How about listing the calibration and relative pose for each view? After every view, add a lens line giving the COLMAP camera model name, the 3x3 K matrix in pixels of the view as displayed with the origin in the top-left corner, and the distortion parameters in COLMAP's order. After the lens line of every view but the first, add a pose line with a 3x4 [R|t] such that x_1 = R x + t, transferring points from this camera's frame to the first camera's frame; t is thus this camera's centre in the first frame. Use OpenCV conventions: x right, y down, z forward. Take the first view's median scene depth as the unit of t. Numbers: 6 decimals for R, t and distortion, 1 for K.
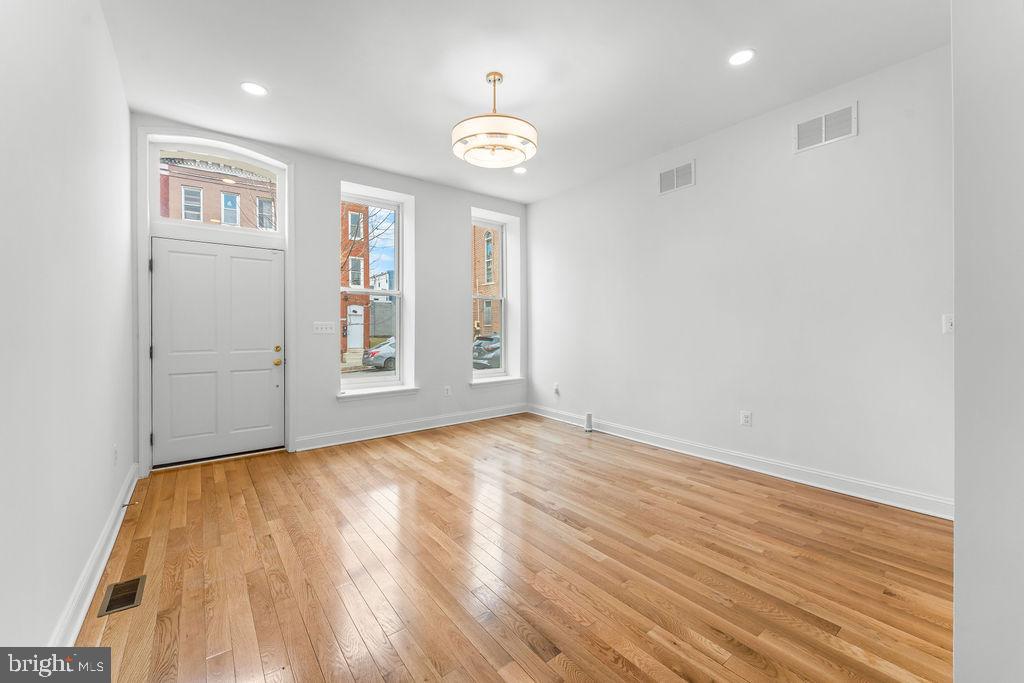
lens RADIAL K [[412.8, 0, 512.1], [0, 412.8, 323.8], [0, 0, 1]] dist [0.001021, -0.000017]
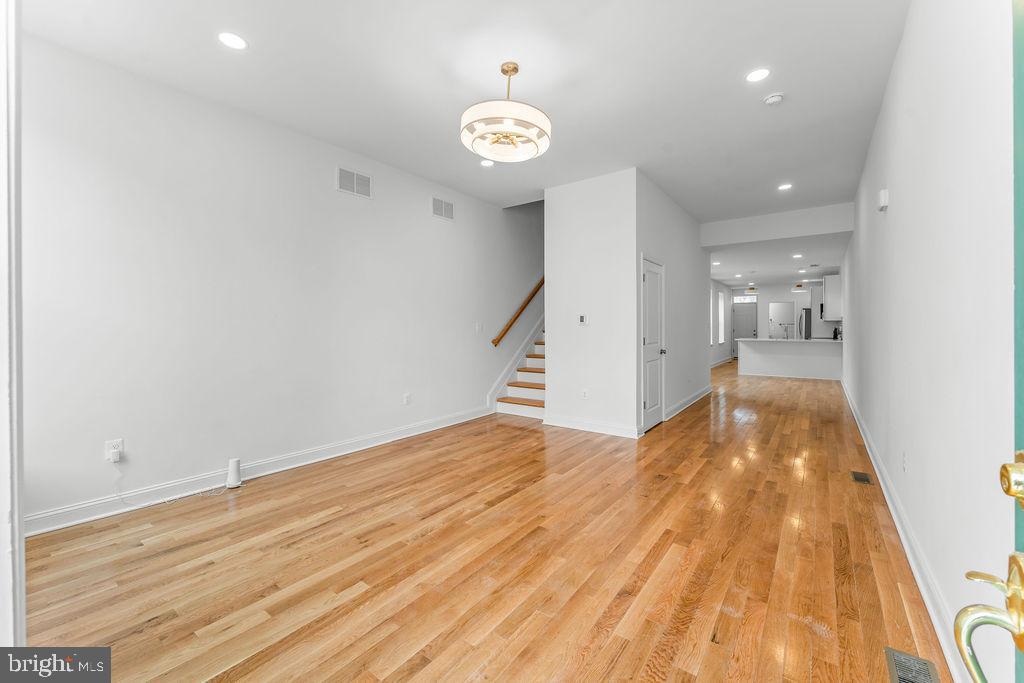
lens RADIAL K [[414.5, 0, 509.7], [0, 414.5, 328.6], [0, 0, 1]] dist [0.000016, 0.000024]
pose [[-0.271441, -0.000545, 0.962455, -0.912989], [-0.007513, 0.999971, -0.001552, 0.004807], [-0.962426, -0.007652, -0.271437, 1.198553]]
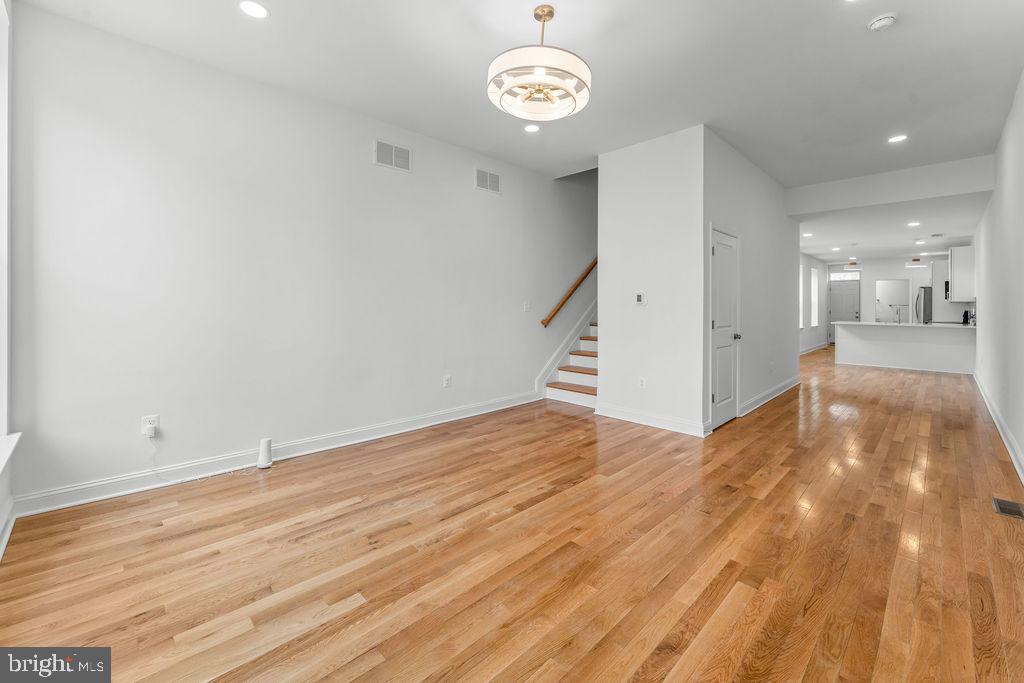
lens RADIAL K [[422.3, 0, 511.0], [0, 422.3, 304.2], [0, 0, 1]] dist [0.001845, -0.000290]
pose [[-0.121365, 0.004978, 0.992596, -0.834958], [-0.016243, 0.999844, -0.007000, 0.000595], [-0.992475, -0.016972, -0.121265, 1.108362]]
